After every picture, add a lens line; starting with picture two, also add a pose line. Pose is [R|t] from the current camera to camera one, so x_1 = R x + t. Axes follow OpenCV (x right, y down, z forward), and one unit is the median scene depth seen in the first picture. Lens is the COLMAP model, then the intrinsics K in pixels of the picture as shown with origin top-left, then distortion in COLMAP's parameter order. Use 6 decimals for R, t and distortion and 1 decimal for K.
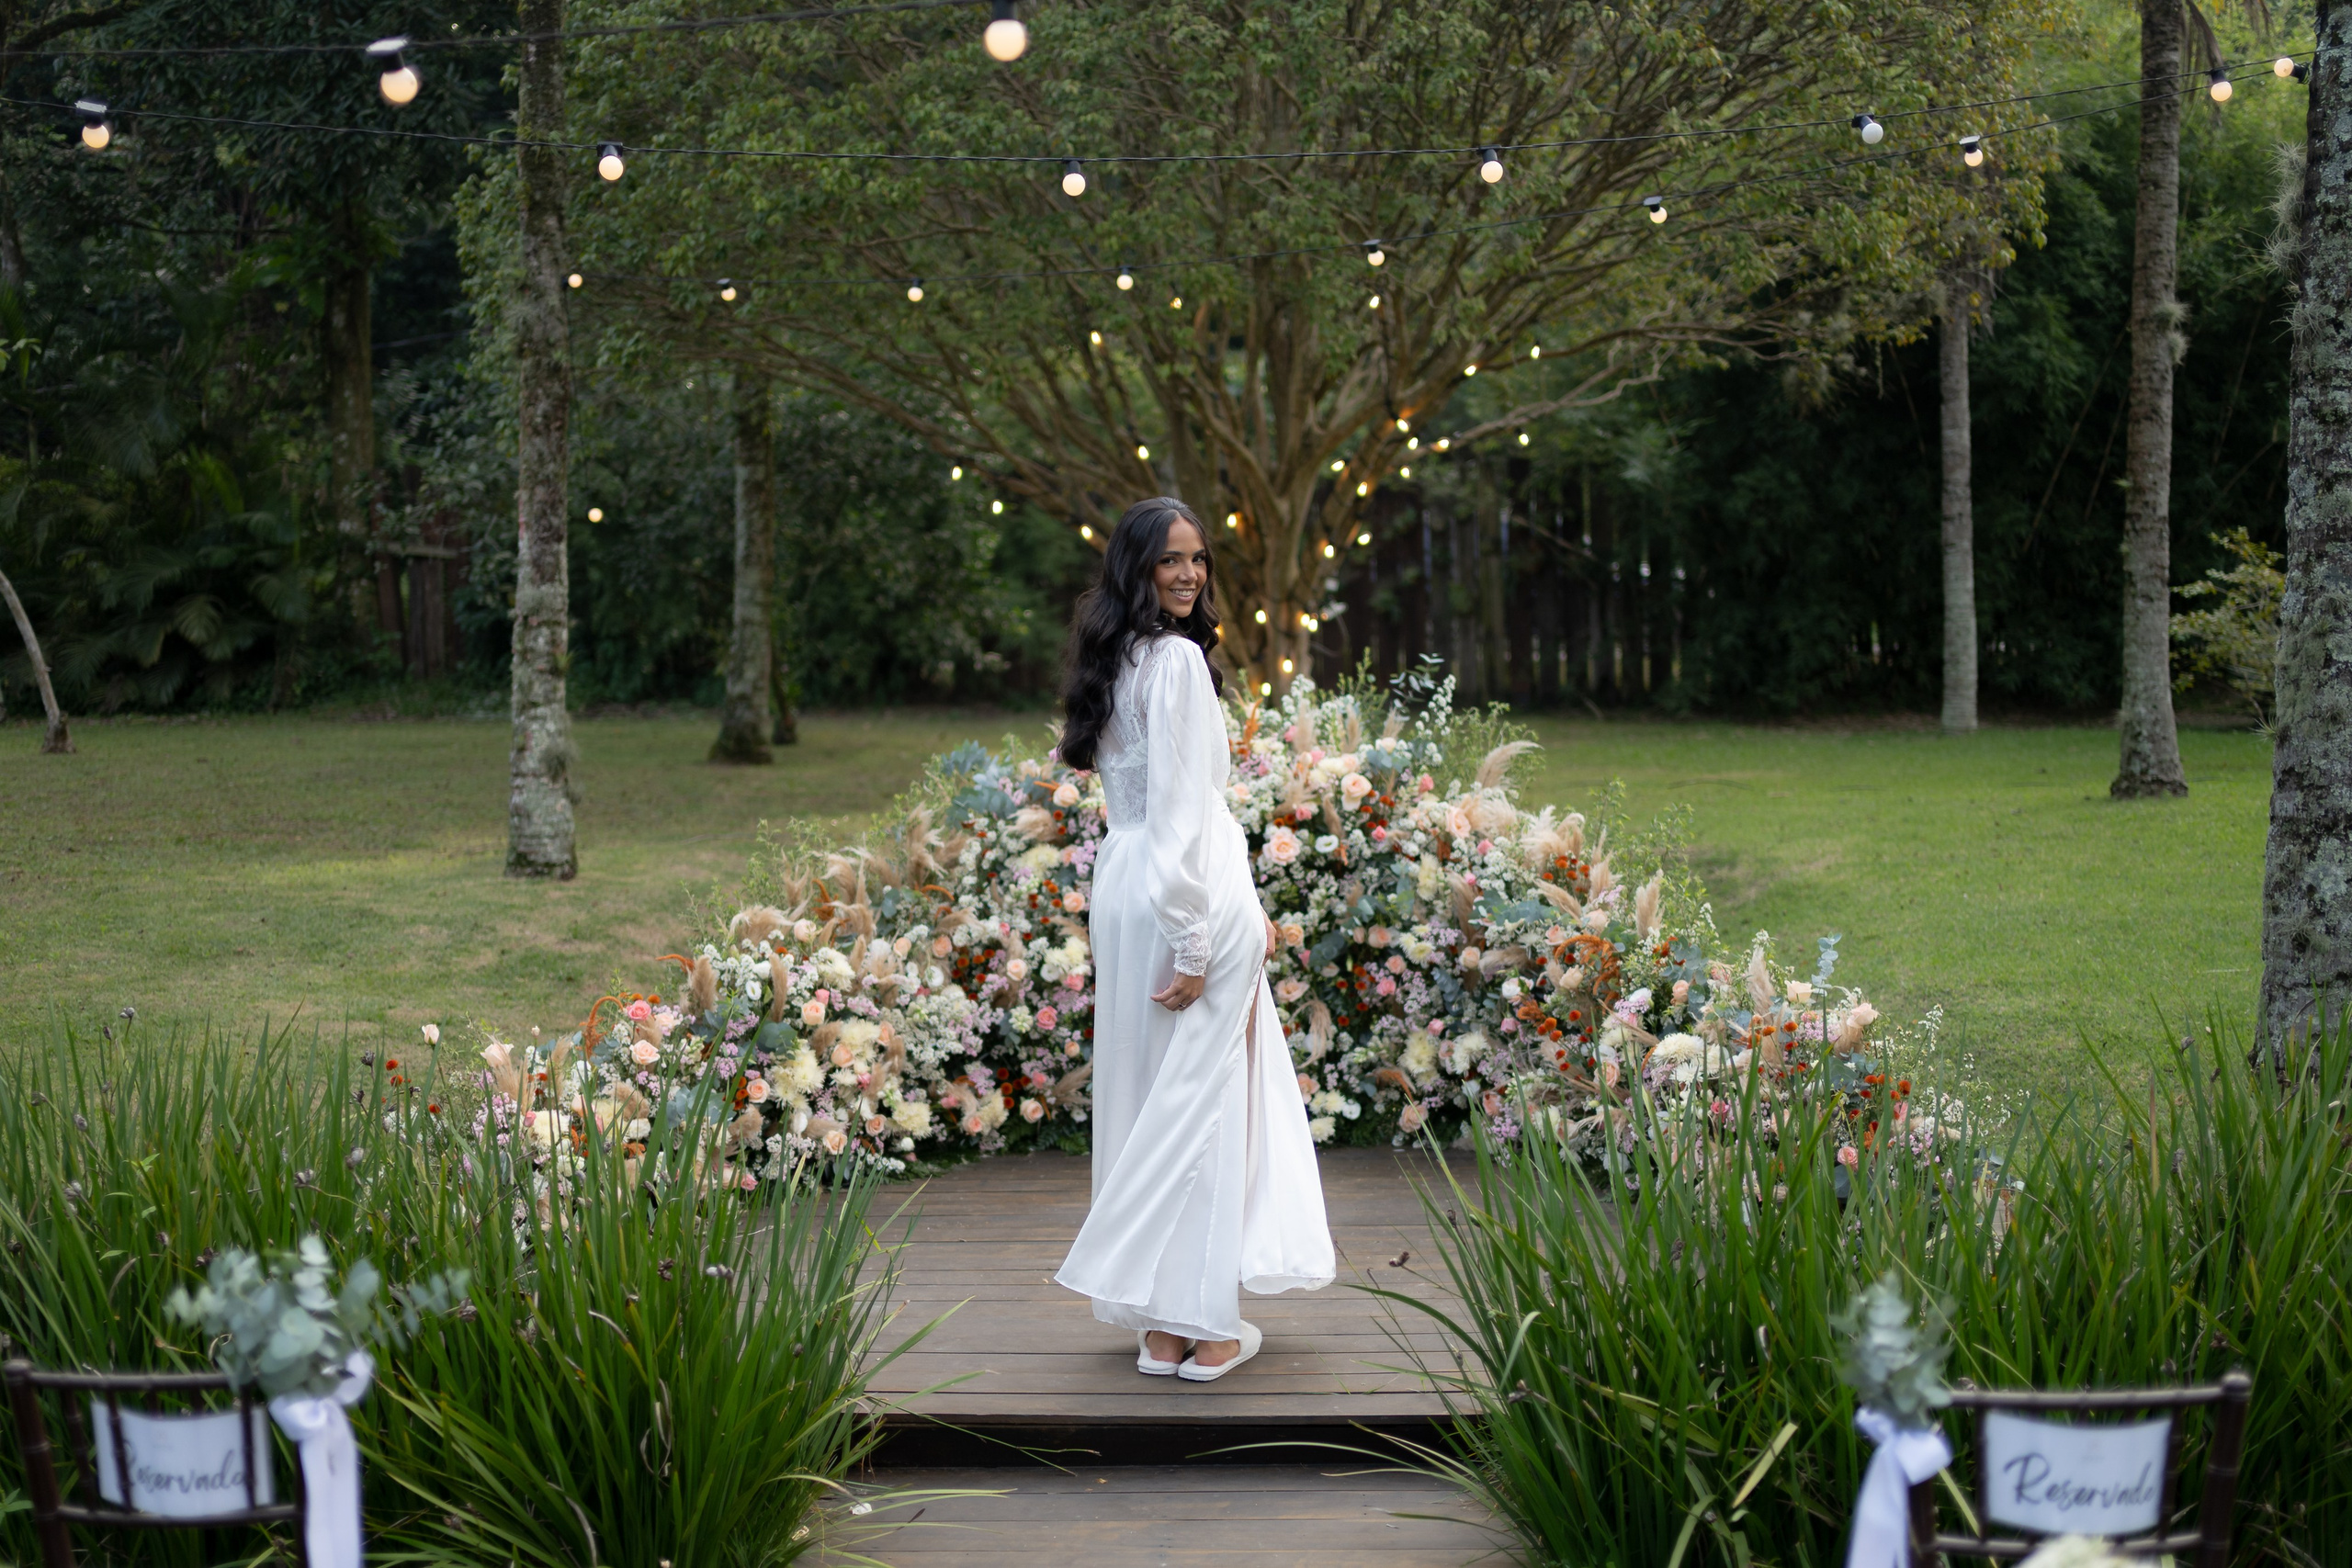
lens RADIAL K [[2234.0, 0, 1176.0], [0, 2234.0, 784.0], [0, 0, 1]] dist [-0.016950, -0.005644]
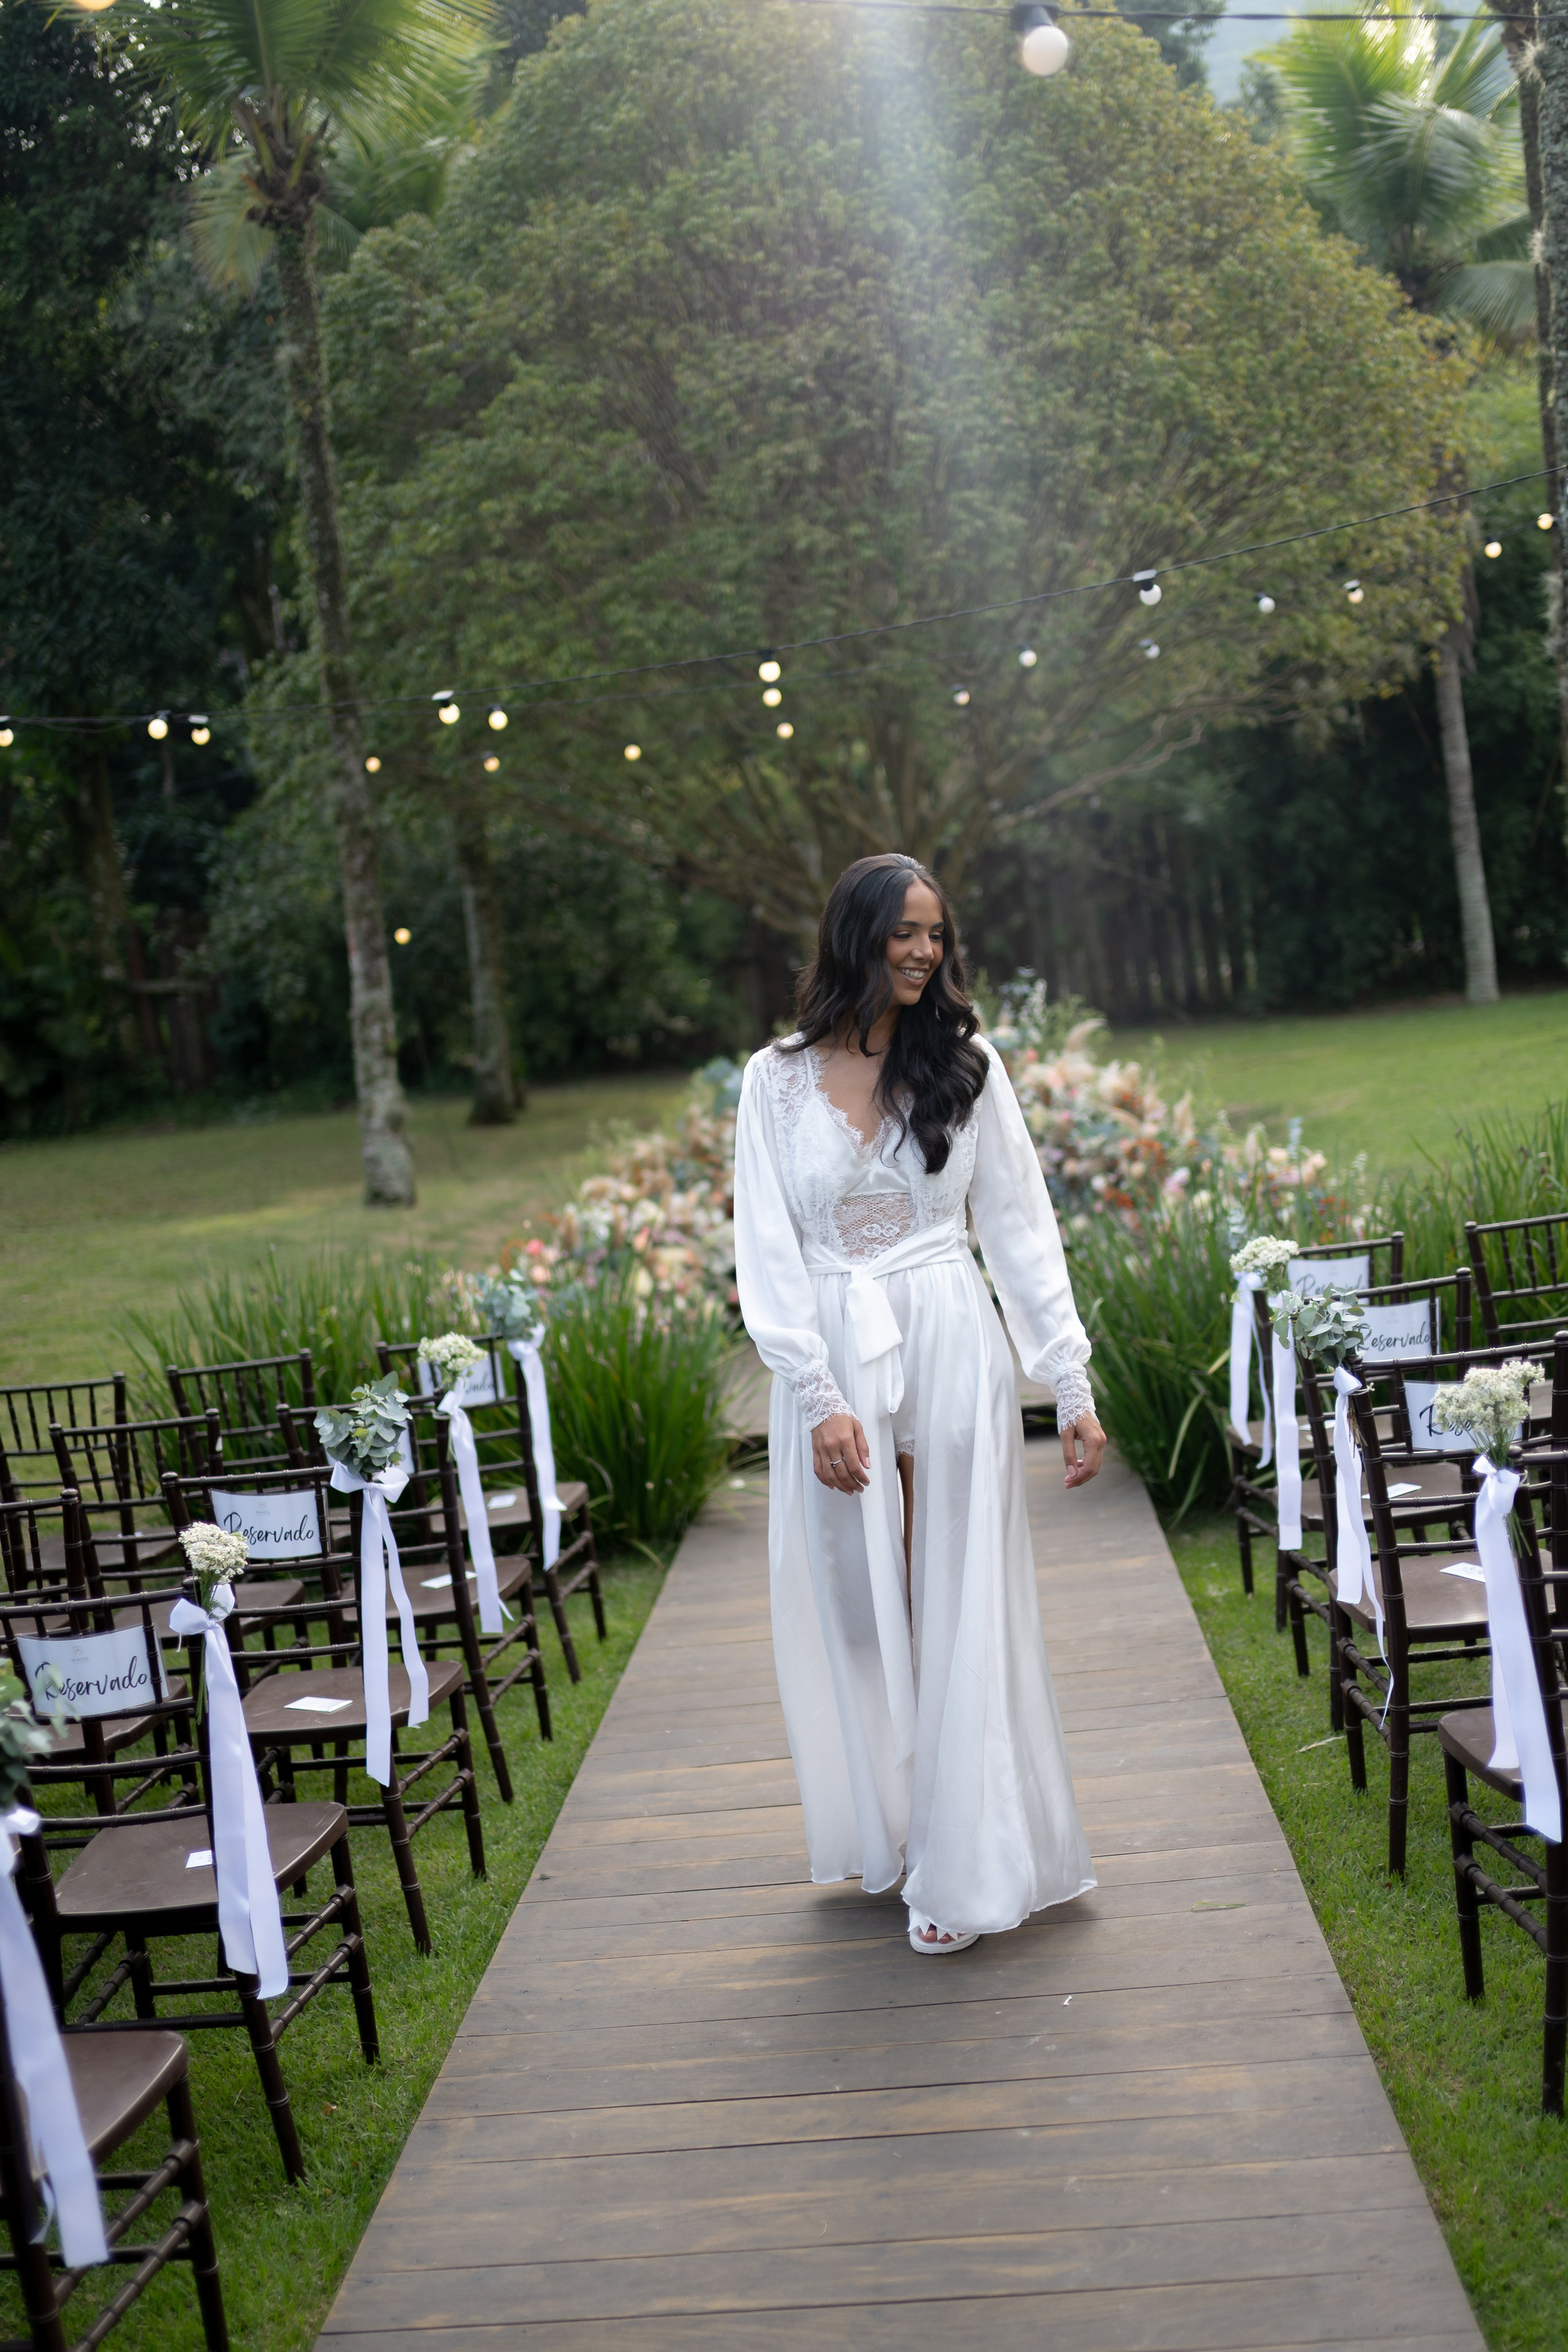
lens RADIAL K [[1964.7, 0, 801.6], [0, 1964.7, 1146.1], [0, 0, 1]] dist [-0.010170, -0.002080]
pose [[0.994725, -0.101169, -0.016958, -0.022928], [0.101328, 0.994814, 0.008791, 0.032779], [0.015981, -0.010463, 0.999818, -0.305730]]
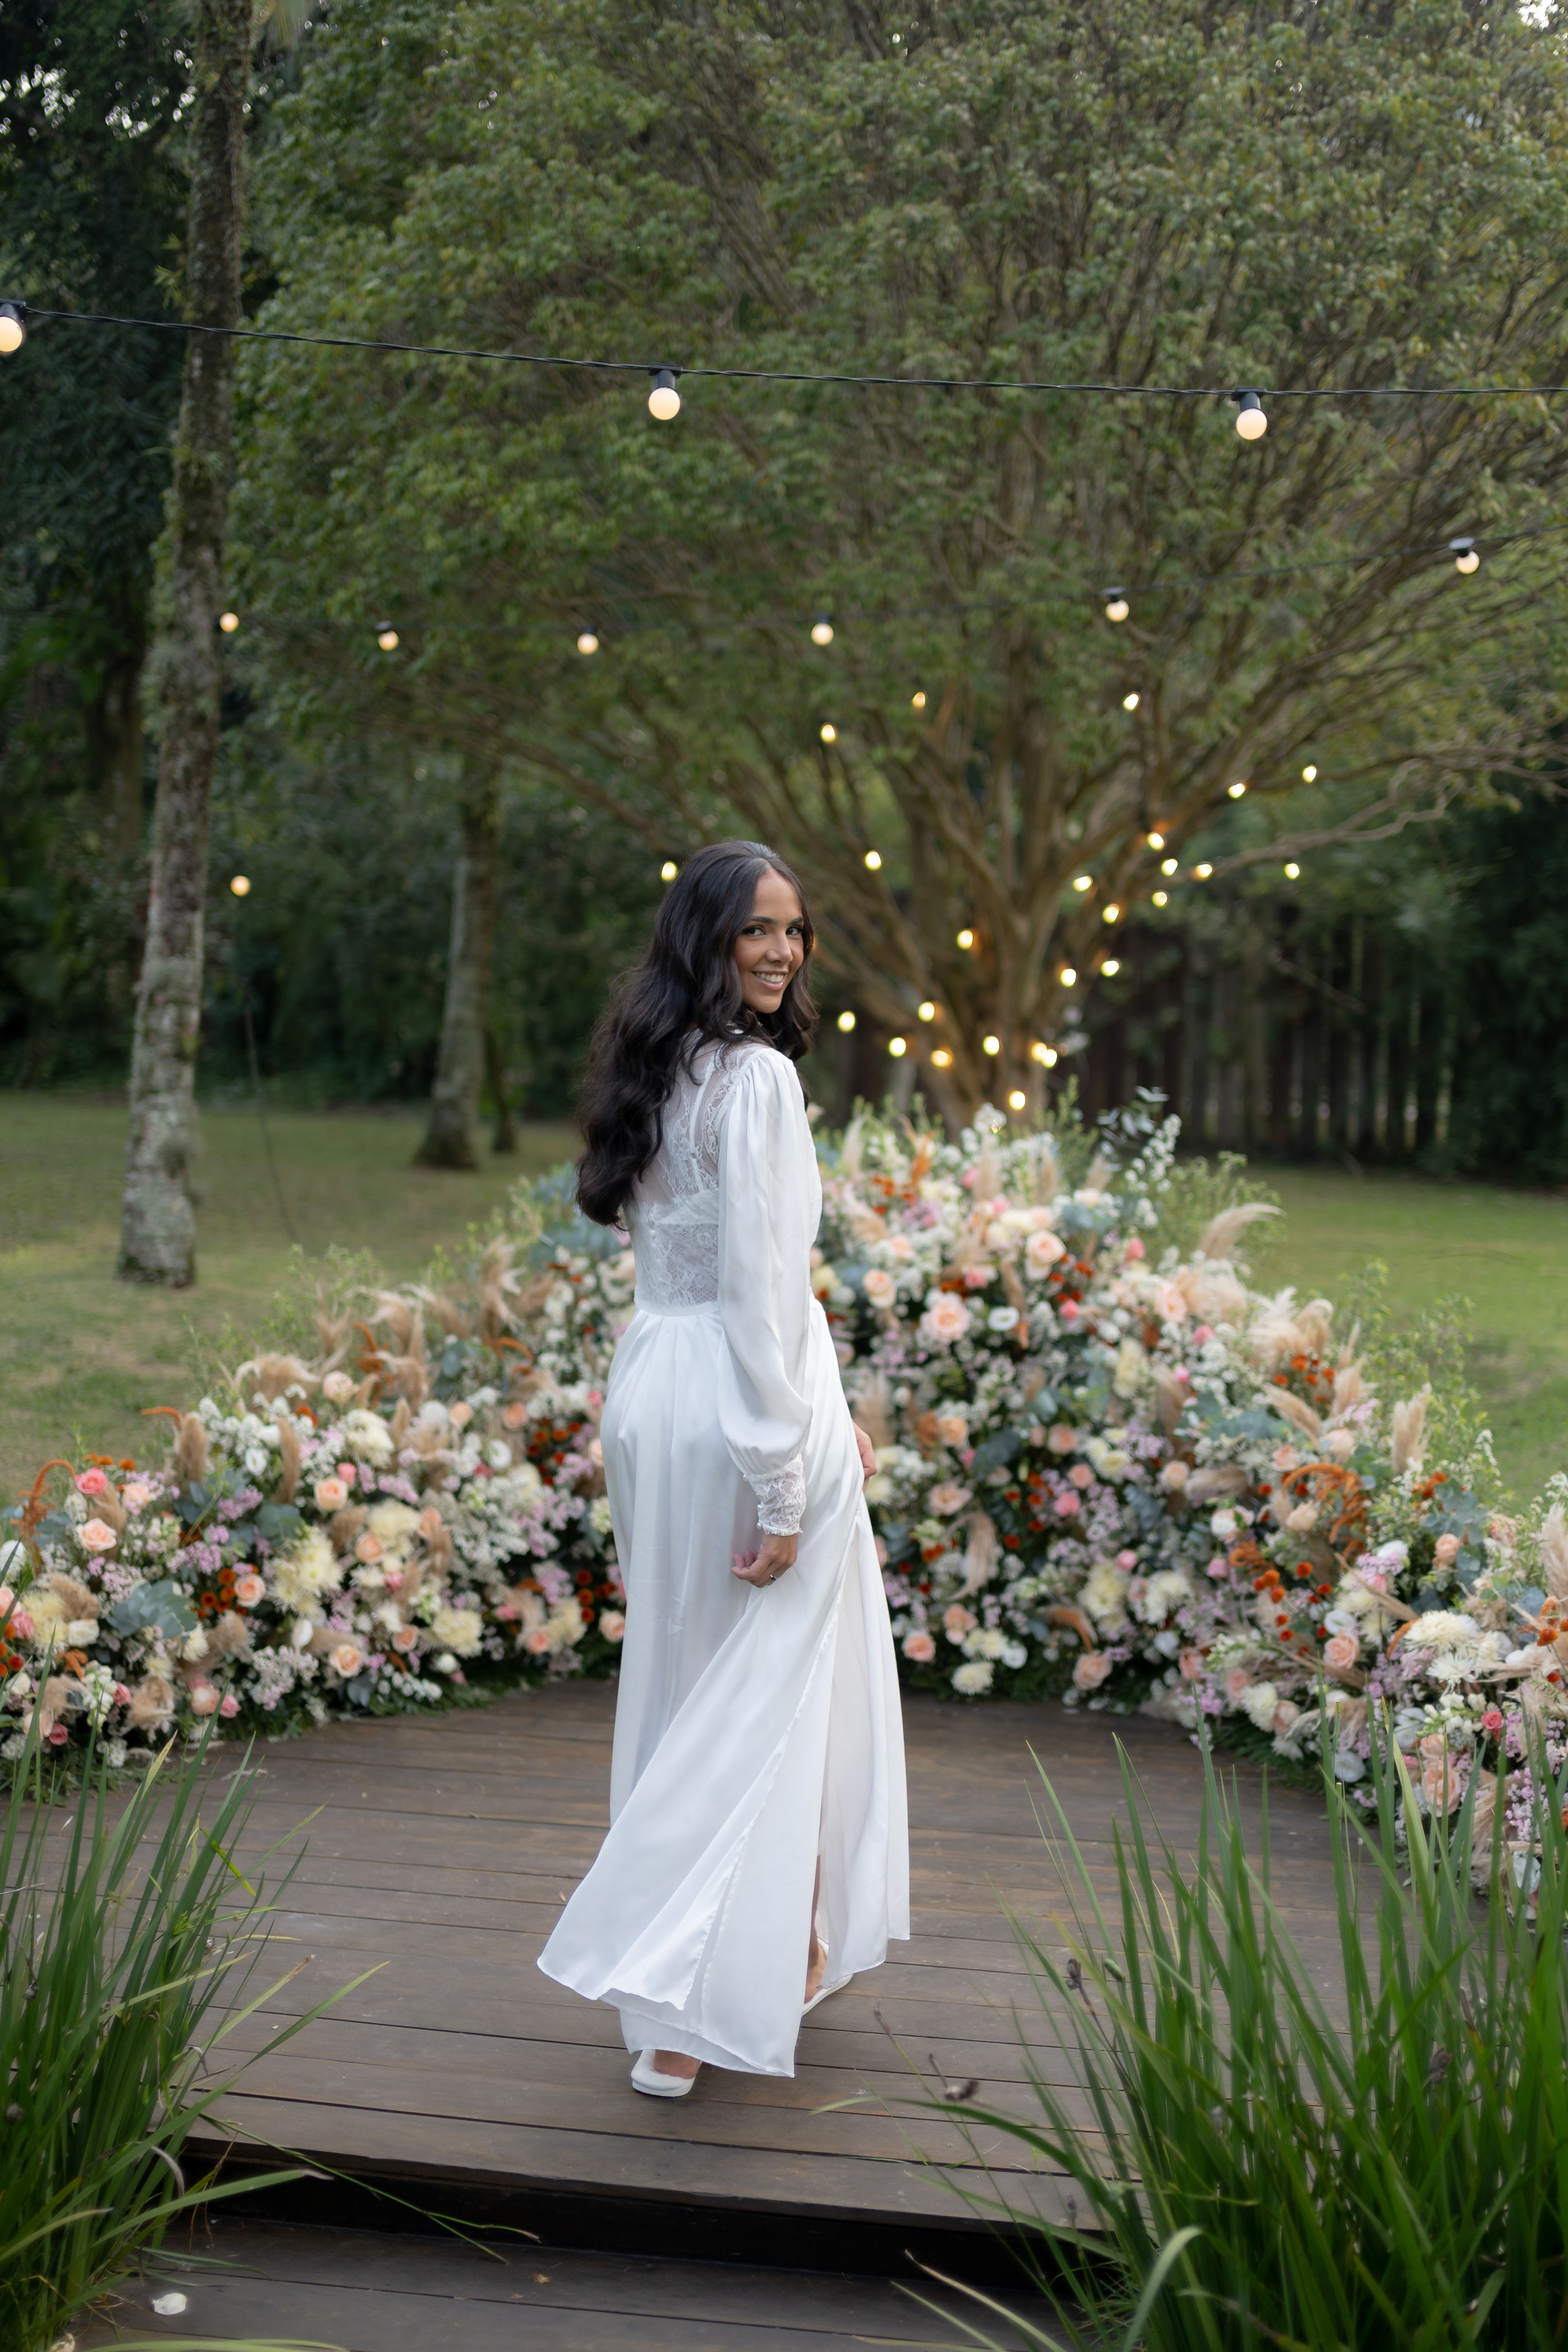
lens RADIAL K [[2234.2, 0, 784.0], [0, 2234.2, 1176.0], [0, 0, 1]] dist [-0.016950, -0.005644]
pose [[0.996151, 0.060375, -0.063547, 0.037176], [-0.061366, 0.998021, -0.013749, -0.008155], [0.062591, 0.017596, 0.997884, 0.199767]]
